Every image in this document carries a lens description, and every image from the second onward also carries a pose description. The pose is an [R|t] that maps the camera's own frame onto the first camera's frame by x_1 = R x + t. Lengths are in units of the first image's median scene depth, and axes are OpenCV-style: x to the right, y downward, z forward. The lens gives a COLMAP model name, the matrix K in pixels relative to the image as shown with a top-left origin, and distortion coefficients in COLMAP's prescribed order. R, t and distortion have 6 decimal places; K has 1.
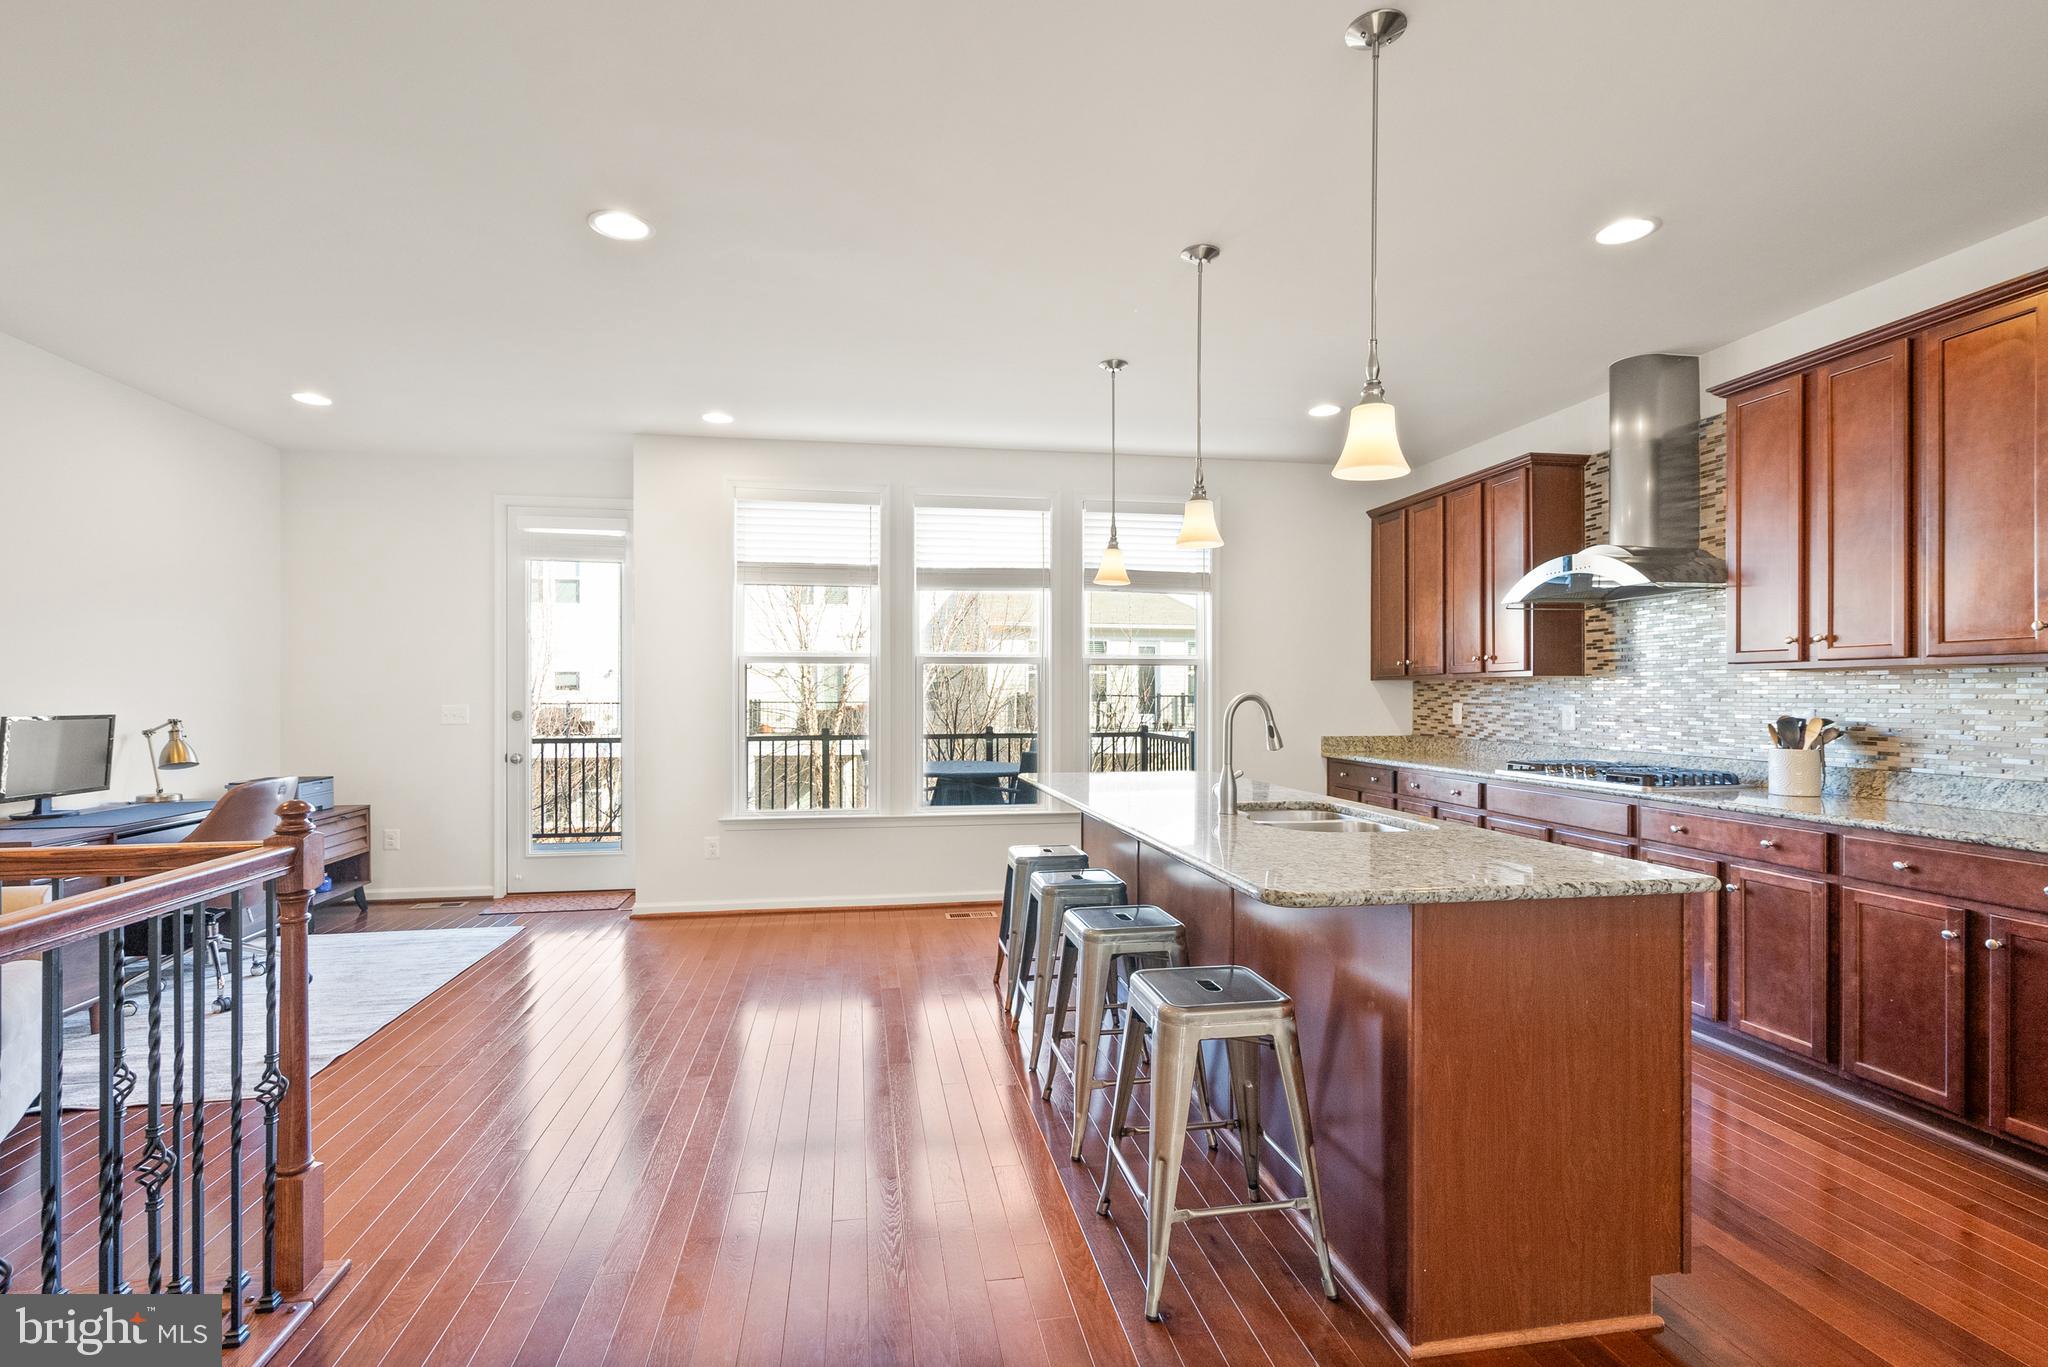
lens RADIAL K [[960.4, 0, 1029.5], [0, 960.4, 694.1], [0, 0, 1]] dist [0.008665, 0.001830]
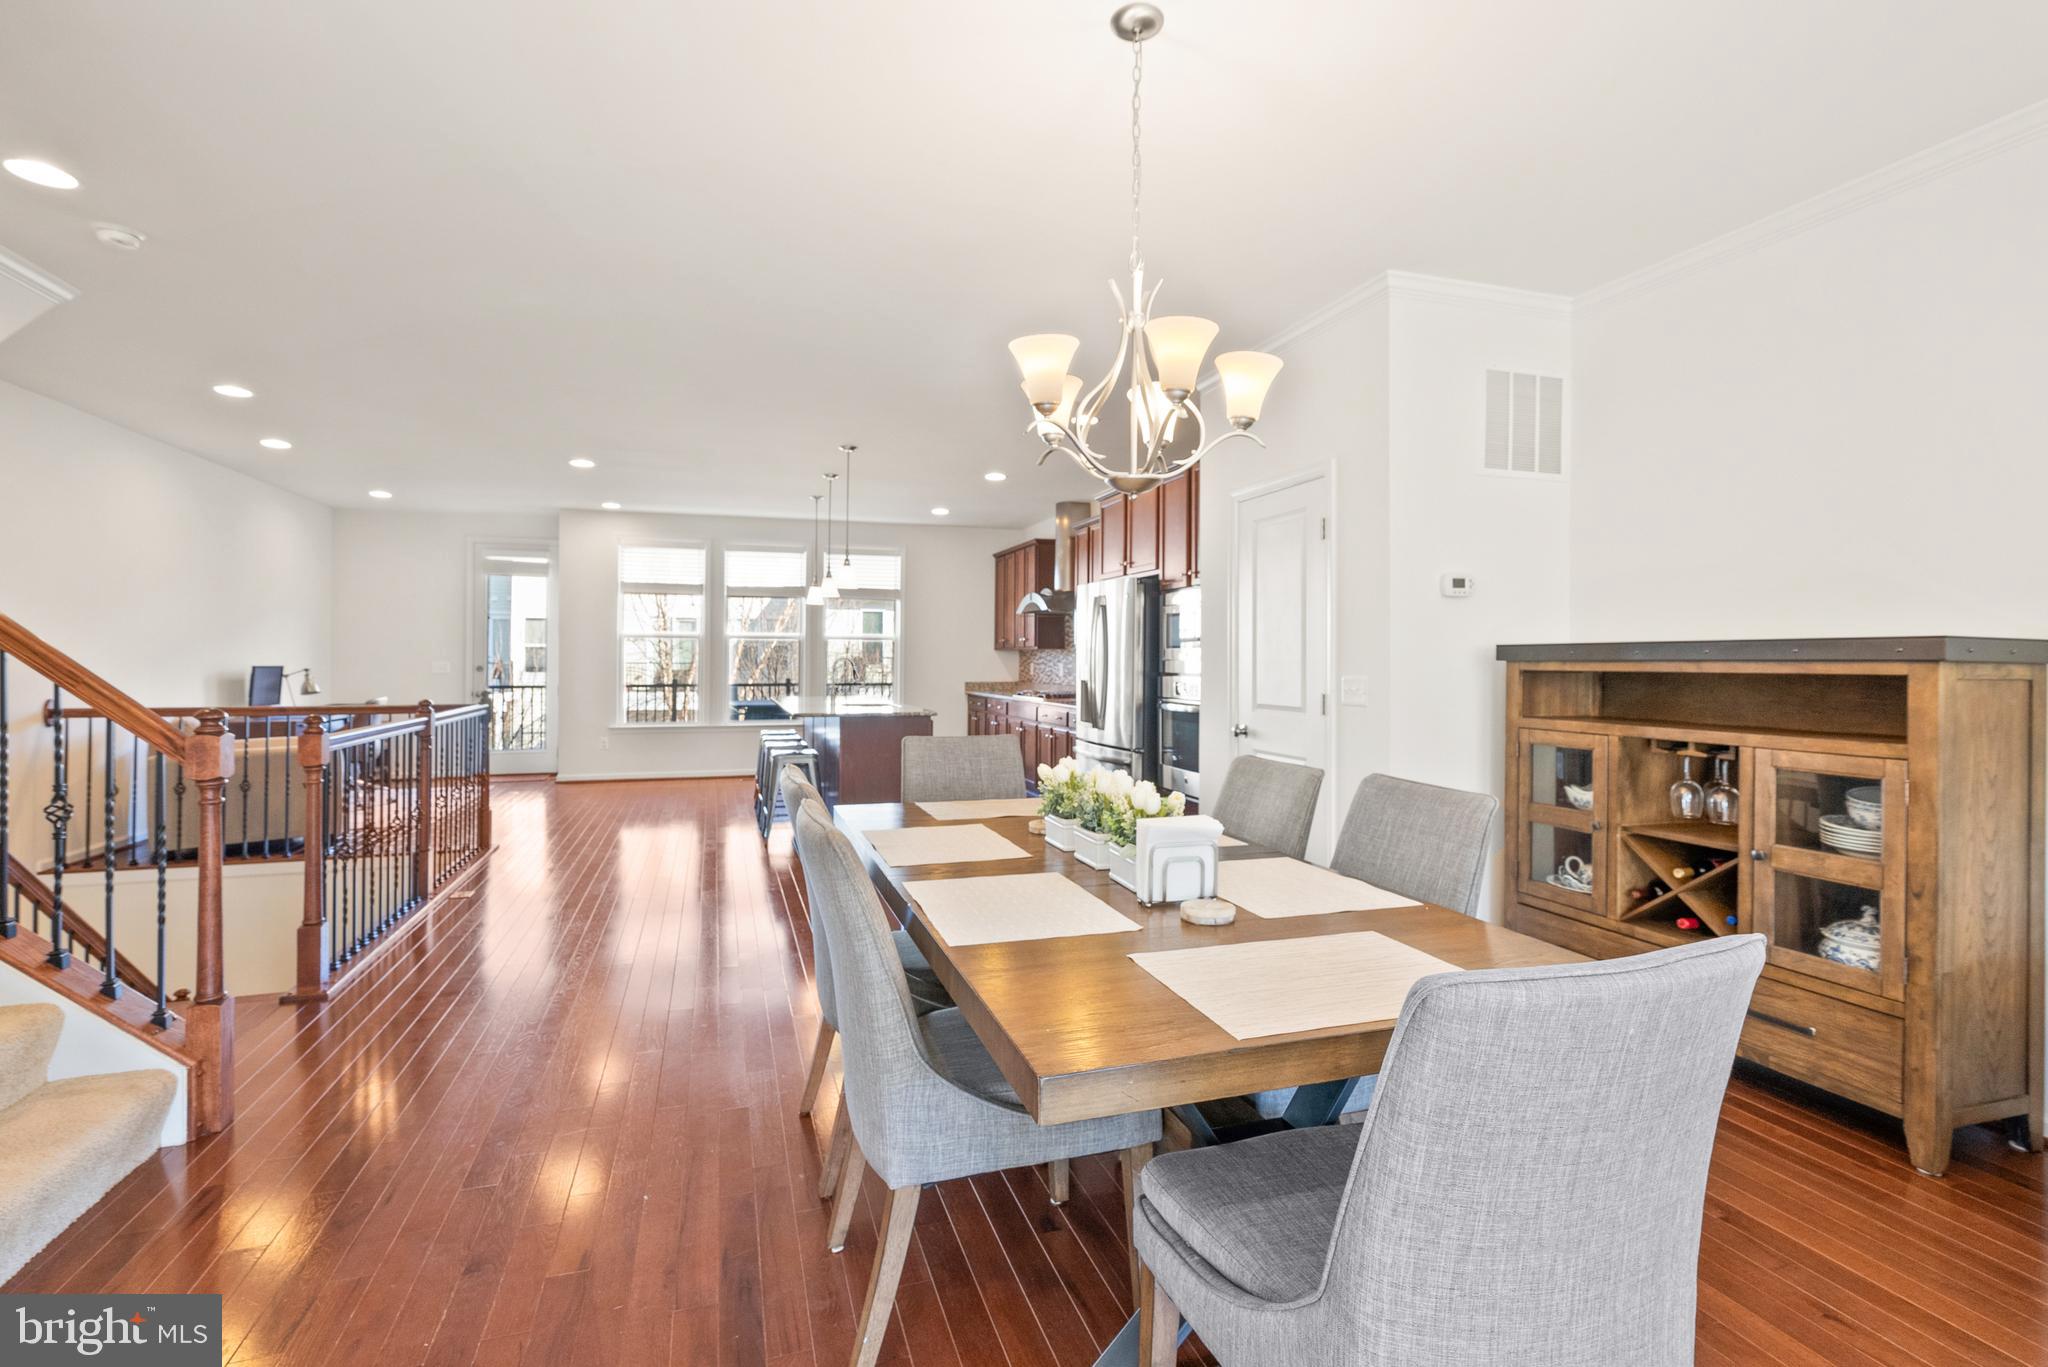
lens RADIAL K [[960.4, 0, 1023.3], [0, 960.4, 662.9], [0, 0, 1]] dist [0.008665, 0.001830]
pose [[0.991383, 0.000194, 0.130993, 0.192446], [0.002046, 0.999854, -0.016964, 0.040401], [-0.130978, 0.017086, 0.991238, -0.824812]]
